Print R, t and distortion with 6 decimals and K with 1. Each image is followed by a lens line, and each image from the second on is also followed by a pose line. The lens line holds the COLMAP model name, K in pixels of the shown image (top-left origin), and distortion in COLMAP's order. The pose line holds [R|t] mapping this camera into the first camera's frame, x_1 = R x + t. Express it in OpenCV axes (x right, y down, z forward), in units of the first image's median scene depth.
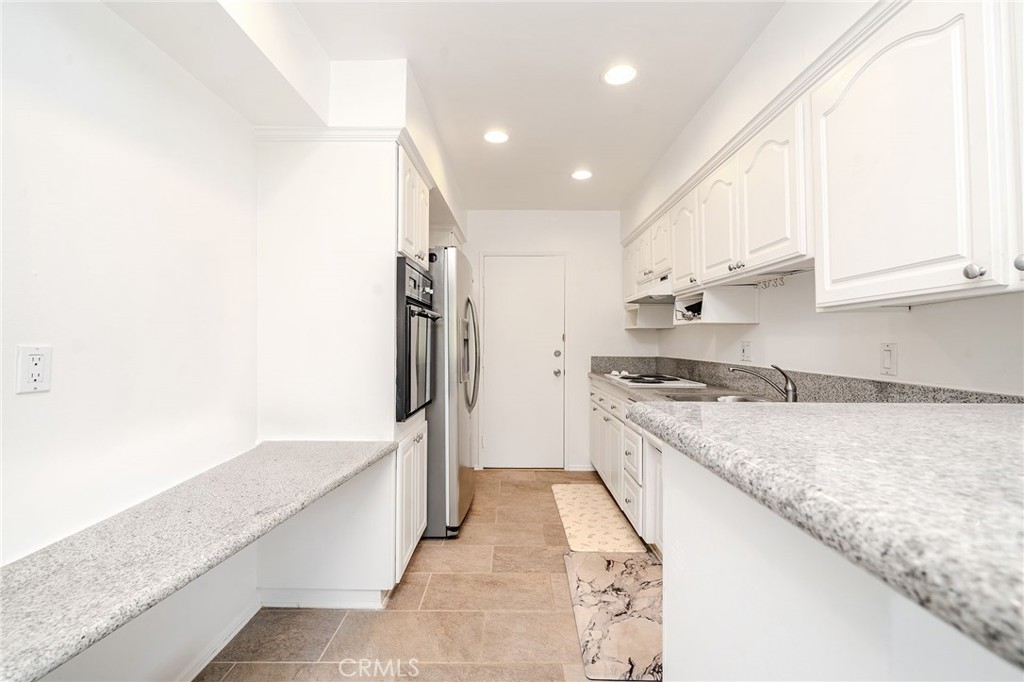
lens RADIAL K [[433.4, 0, 514.2], [0, 433.4, 336.6], [0, 0, 1]] dist [-0.000404, 0.000185]
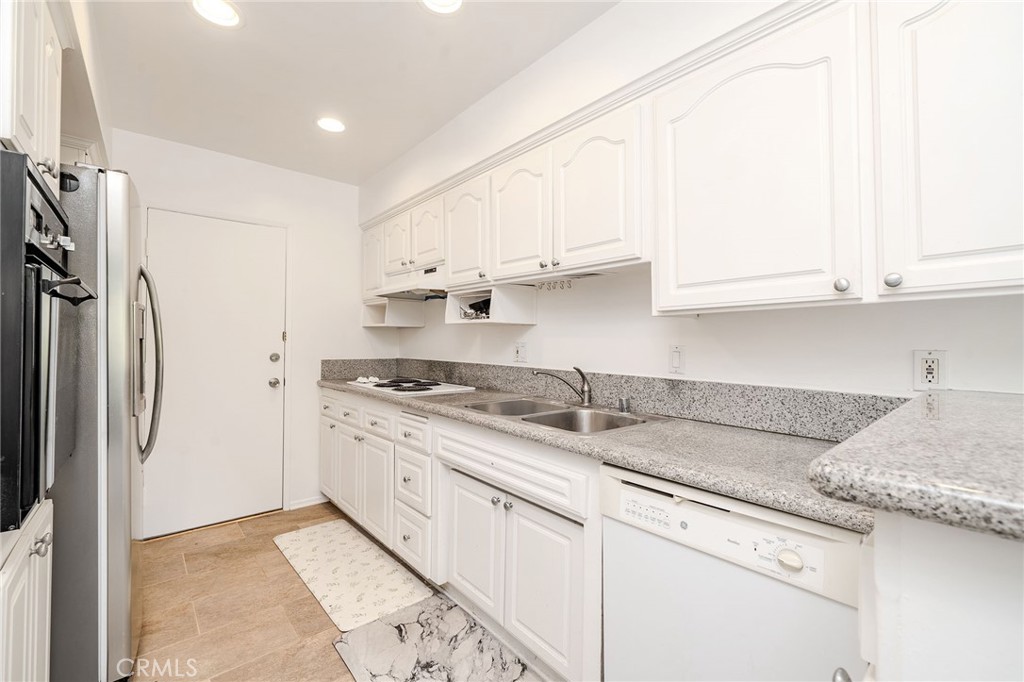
lens RADIAL K [[433.4, 0, 514.2], [0, 433.4, 336.6], [0, 0, 1]] dist [-0.000404, 0.000185]
pose [[0.756429, 0.007246, 0.654035, -0.121578], [-0.010005, 0.999950, 0.000493, -0.002597], [-0.653999, -0.006917, 0.756464, 0.255127]]
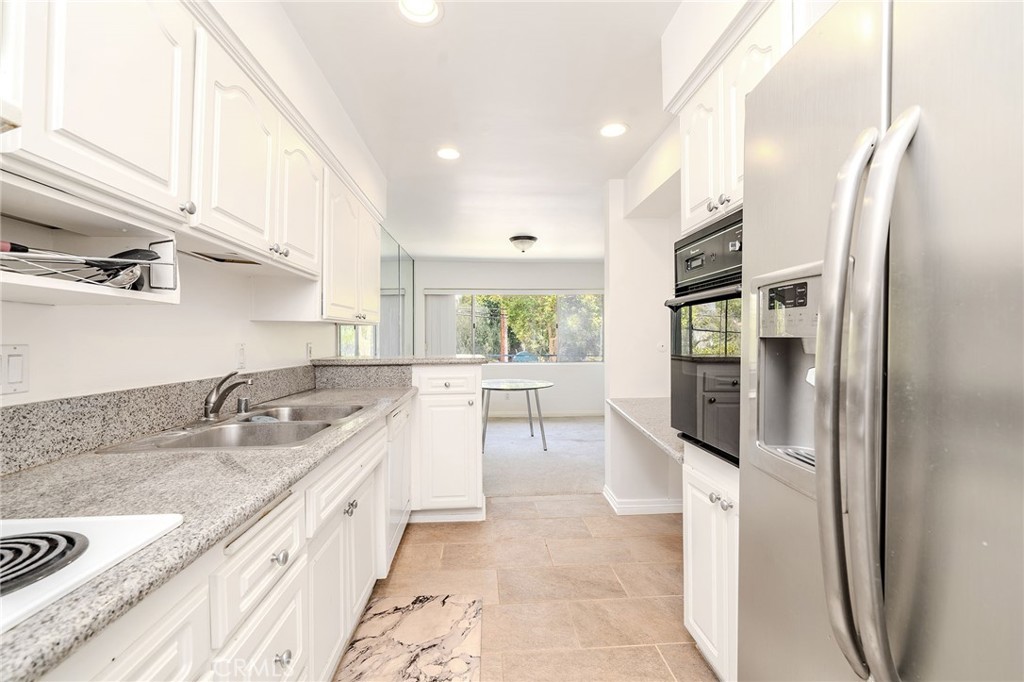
lens RADIAL K [[433.4, 0, 514.2], [0, 433.4, 336.6], [0, 0, 1]] dist [-0.000404, 0.000185]
pose [[-0.996795, 0.001649, -0.079985, 0.102880], [0.003250, 0.999797, -0.019882, 0.012922], [0.079936, -0.020079, -0.996598, 1.394456]]
